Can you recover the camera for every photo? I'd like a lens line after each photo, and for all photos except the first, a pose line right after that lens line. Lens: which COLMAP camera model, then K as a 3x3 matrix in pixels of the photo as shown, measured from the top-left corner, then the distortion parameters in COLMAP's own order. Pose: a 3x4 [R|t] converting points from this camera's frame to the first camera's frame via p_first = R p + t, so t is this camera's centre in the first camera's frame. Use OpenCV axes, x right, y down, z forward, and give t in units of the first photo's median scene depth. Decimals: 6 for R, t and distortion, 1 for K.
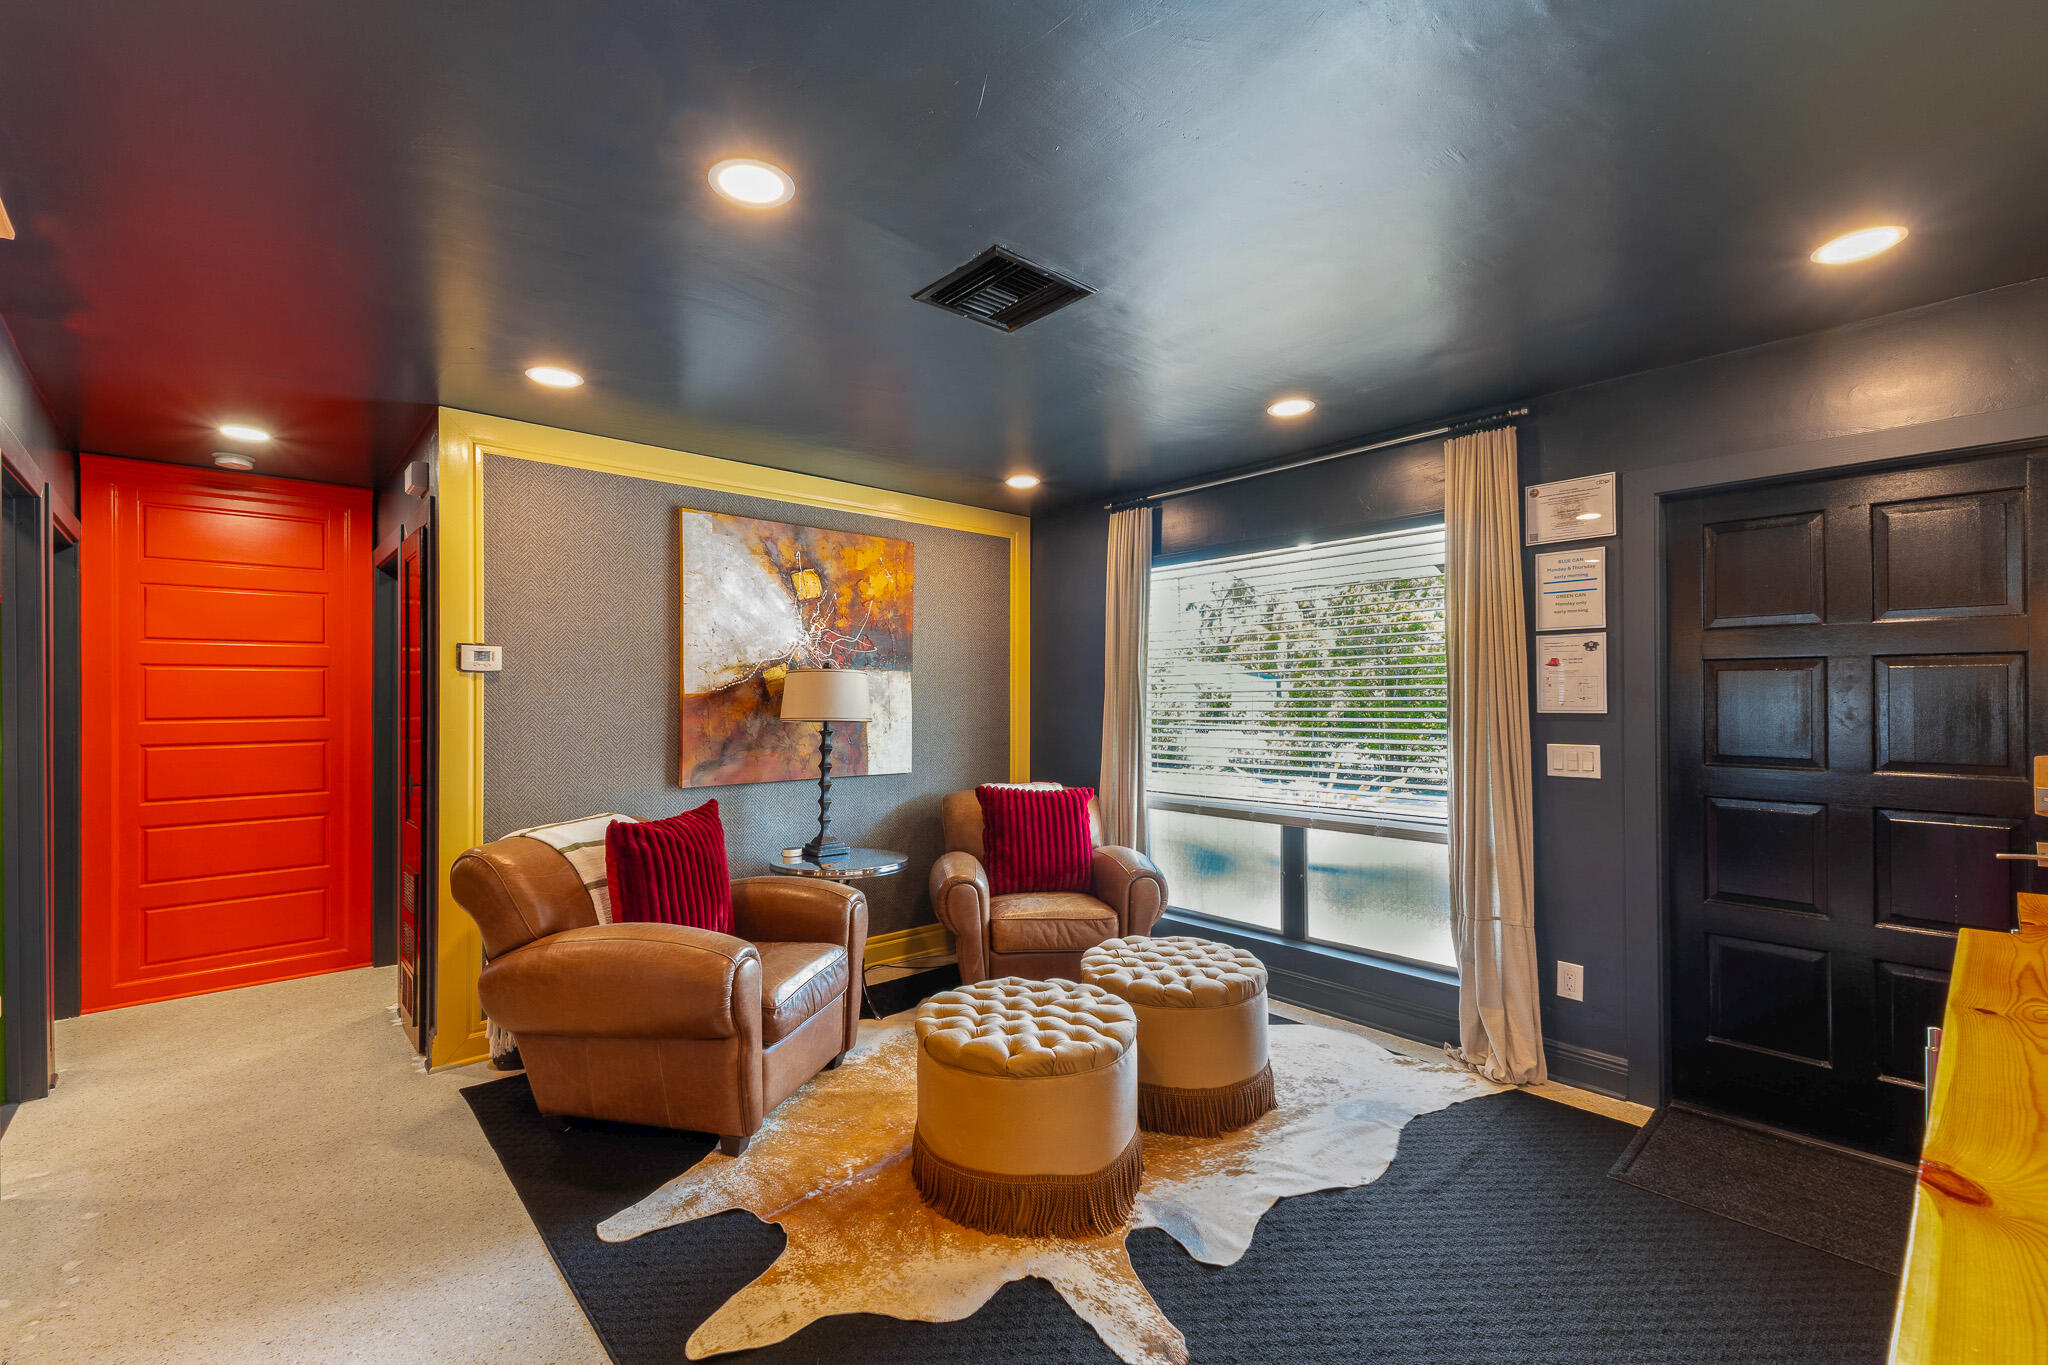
lens RADIAL K [[870.1, 0, 1022.2], [0, 870.1, 692.0], [0, 0, 1]] dist [0.007420, -0.000192]
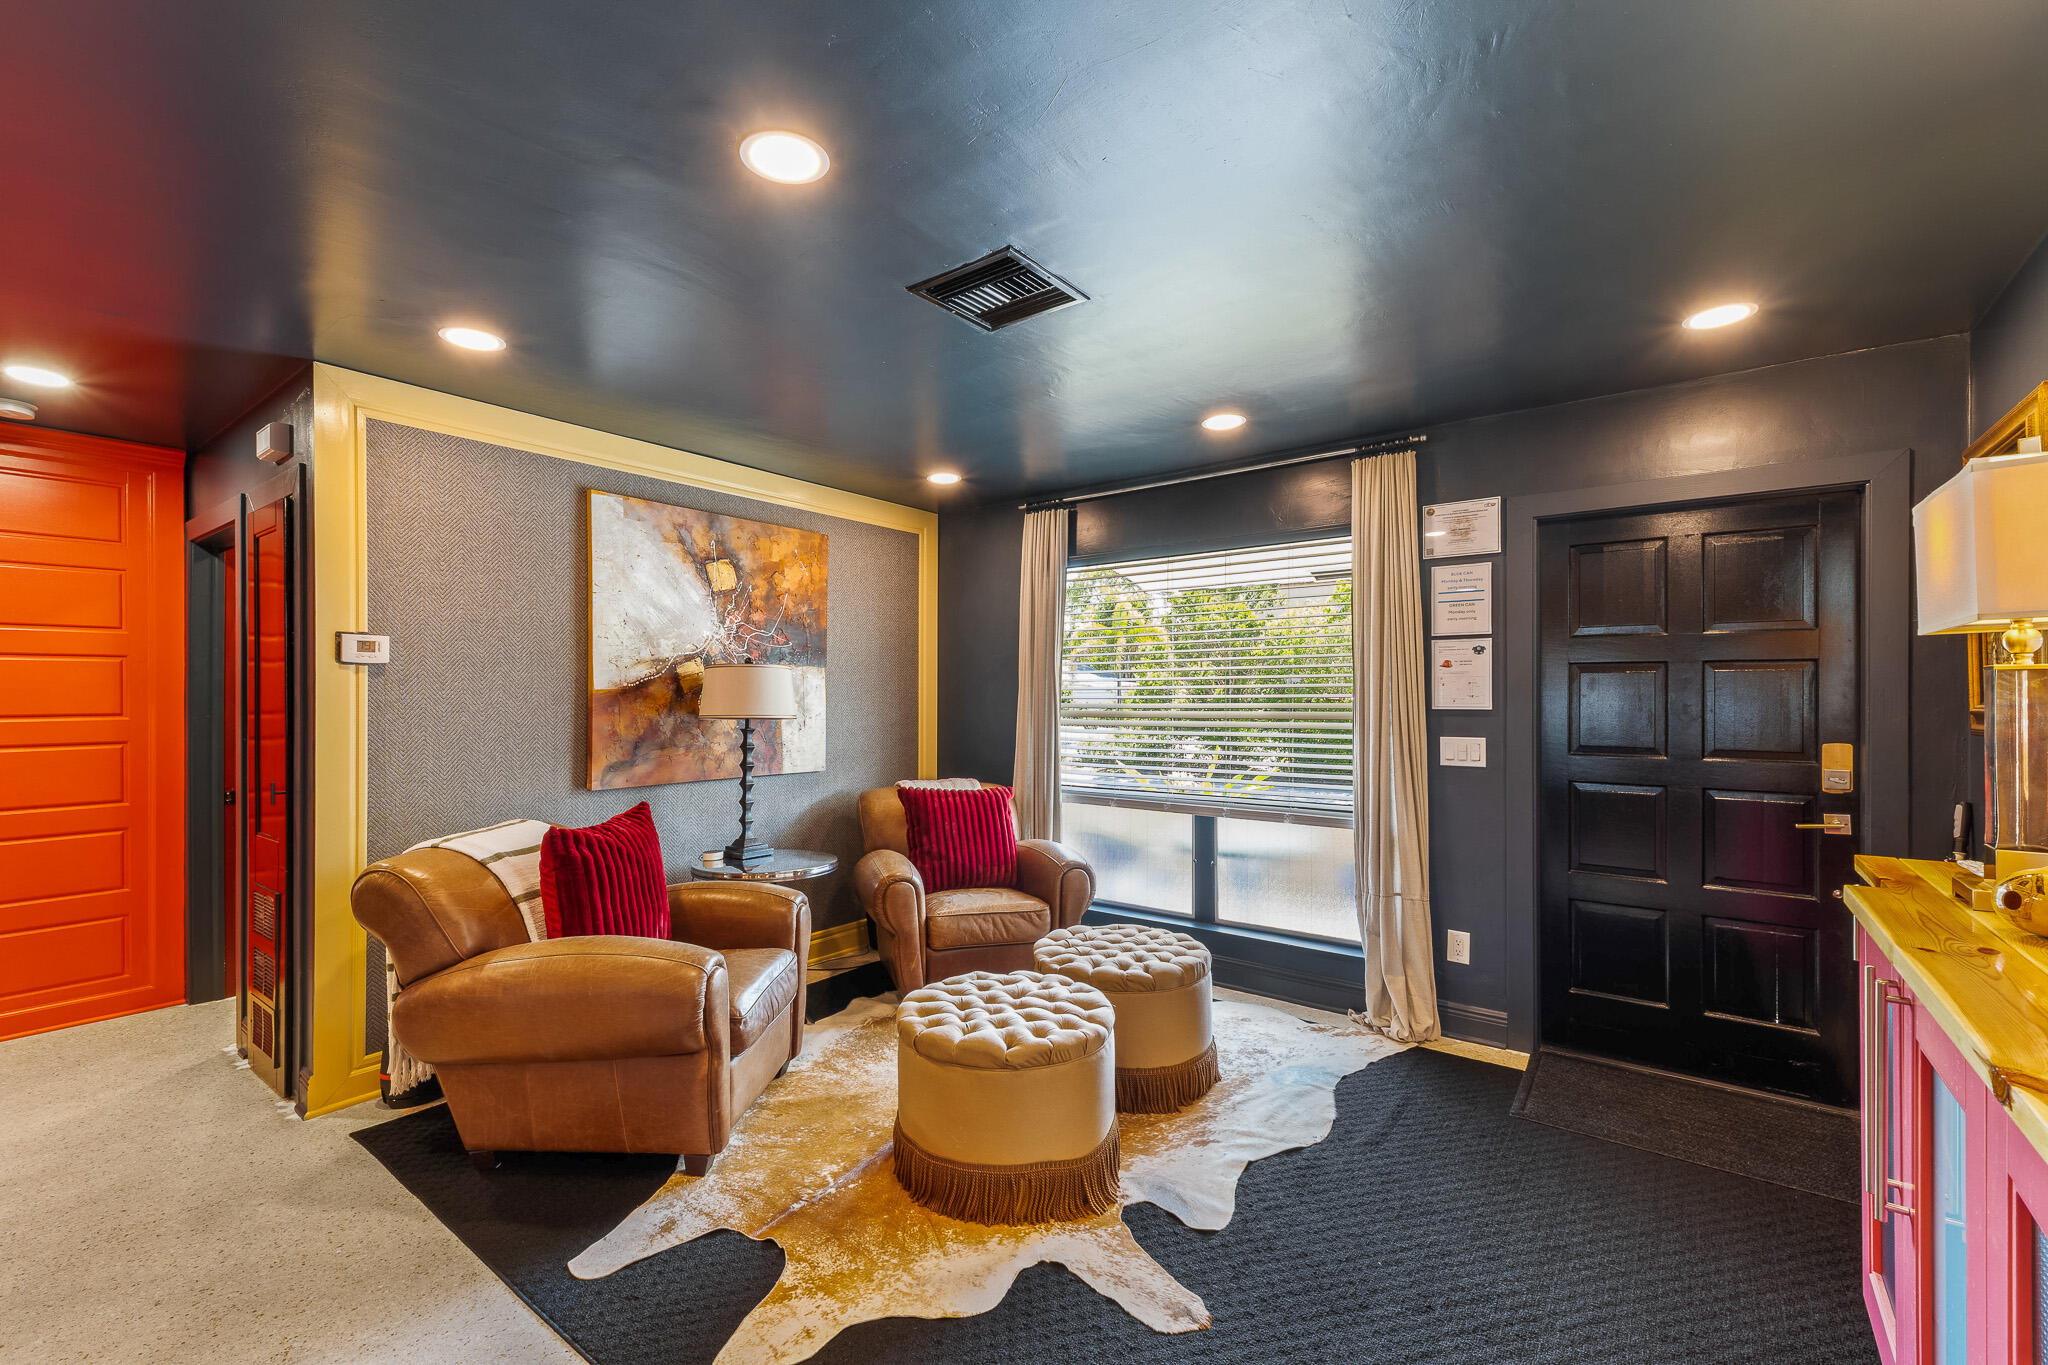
lens RADIAL K [[863.8, 0, 1020.9], [0, 863.8, 695.0], [0, 0, 1]] dist [0.006862, -0.000183]
pose [[0.982901, 0.002085, 0.184126, -0.137184], [-0.003537, 0.999965, 0.007558, -0.000850], [-0.184103, -0.008080, 0.982874, 0.008789]]
